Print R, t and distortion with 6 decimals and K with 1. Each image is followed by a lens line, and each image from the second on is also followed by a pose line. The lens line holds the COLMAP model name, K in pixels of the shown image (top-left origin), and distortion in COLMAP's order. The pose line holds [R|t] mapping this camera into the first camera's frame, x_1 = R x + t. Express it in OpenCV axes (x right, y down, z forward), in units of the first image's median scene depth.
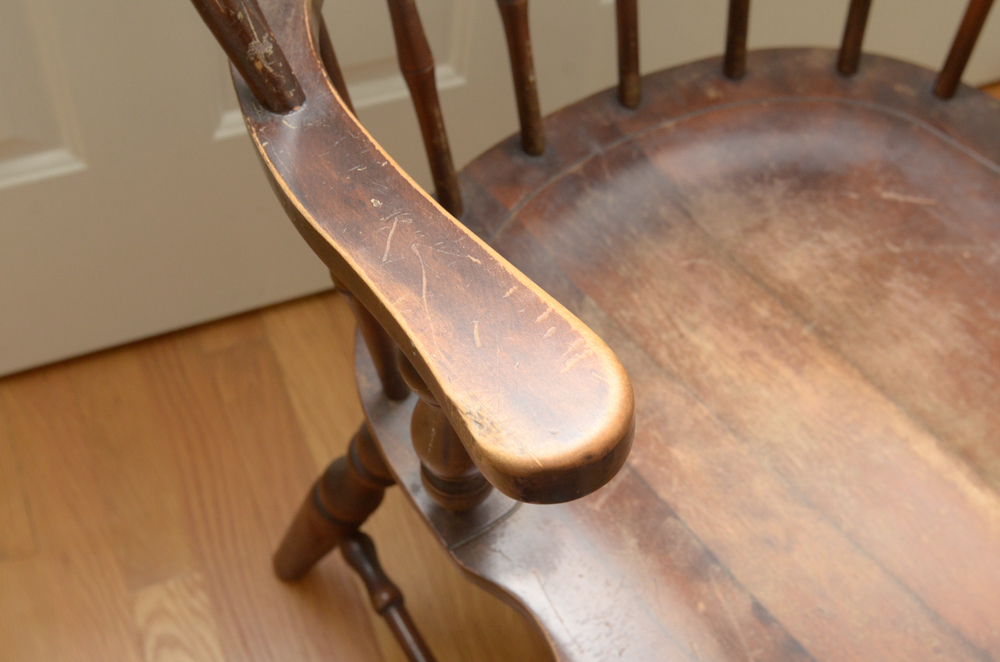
lens RADIAL K [[1386.3, 0, 500.0], [0, 1386.3, 331.0], [0, 0, 1]] dist [0.012129, 0.004941]
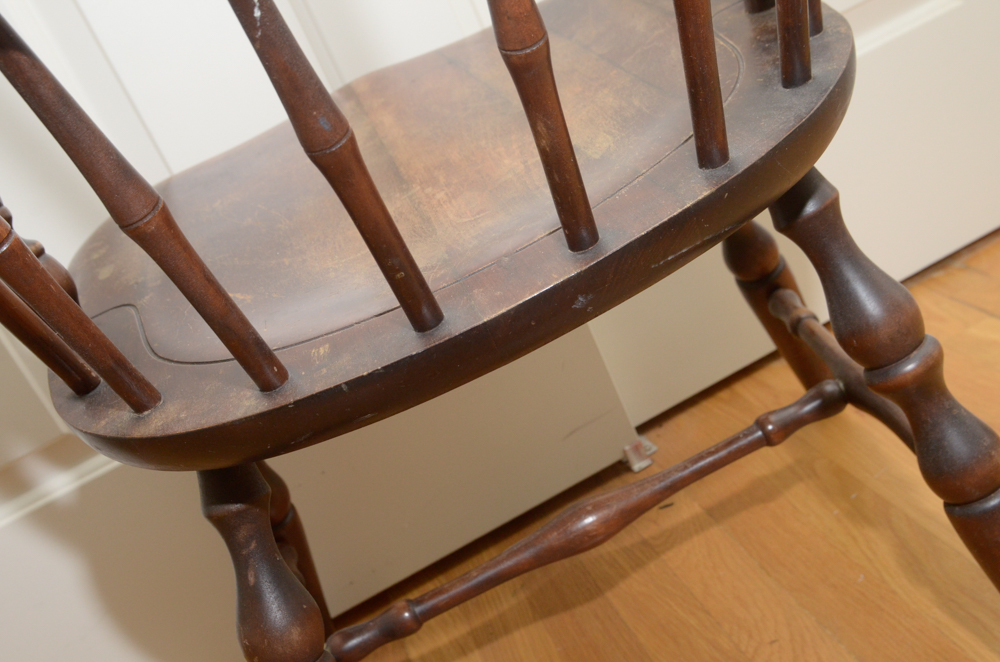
lens RADIAL K [[1134.9, 0, 500.0], [0, 1134.9, 331.0], [0, 0, 1]] dist [-0.004353, 0.006255]
pose [[-0.877993, 0.090968, 0.469950, -0.225626], [0.473896, 0.026820, 0.880173, -0.717572], [0.067463, 0.995493, -0.066657, 1.162588]]
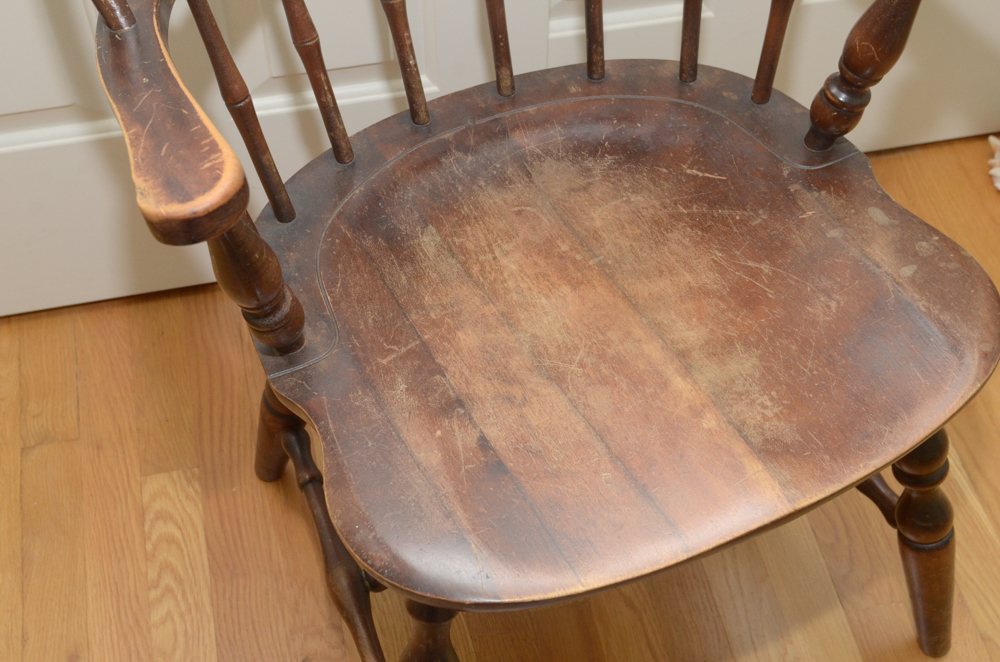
lens RADIAL K [[1386.3, 0, 500.0], [0, 1386.3, 331.0], [0, 0, 1]] dist [0.012129, 0.004941]
pose [[0.983135, 0.079680, -0.164613, 0.351888], [-0.090872, 0.993955, -0.061602, 0.149715], [0.158710, 0.075522, 0.984433, -0.274815]]
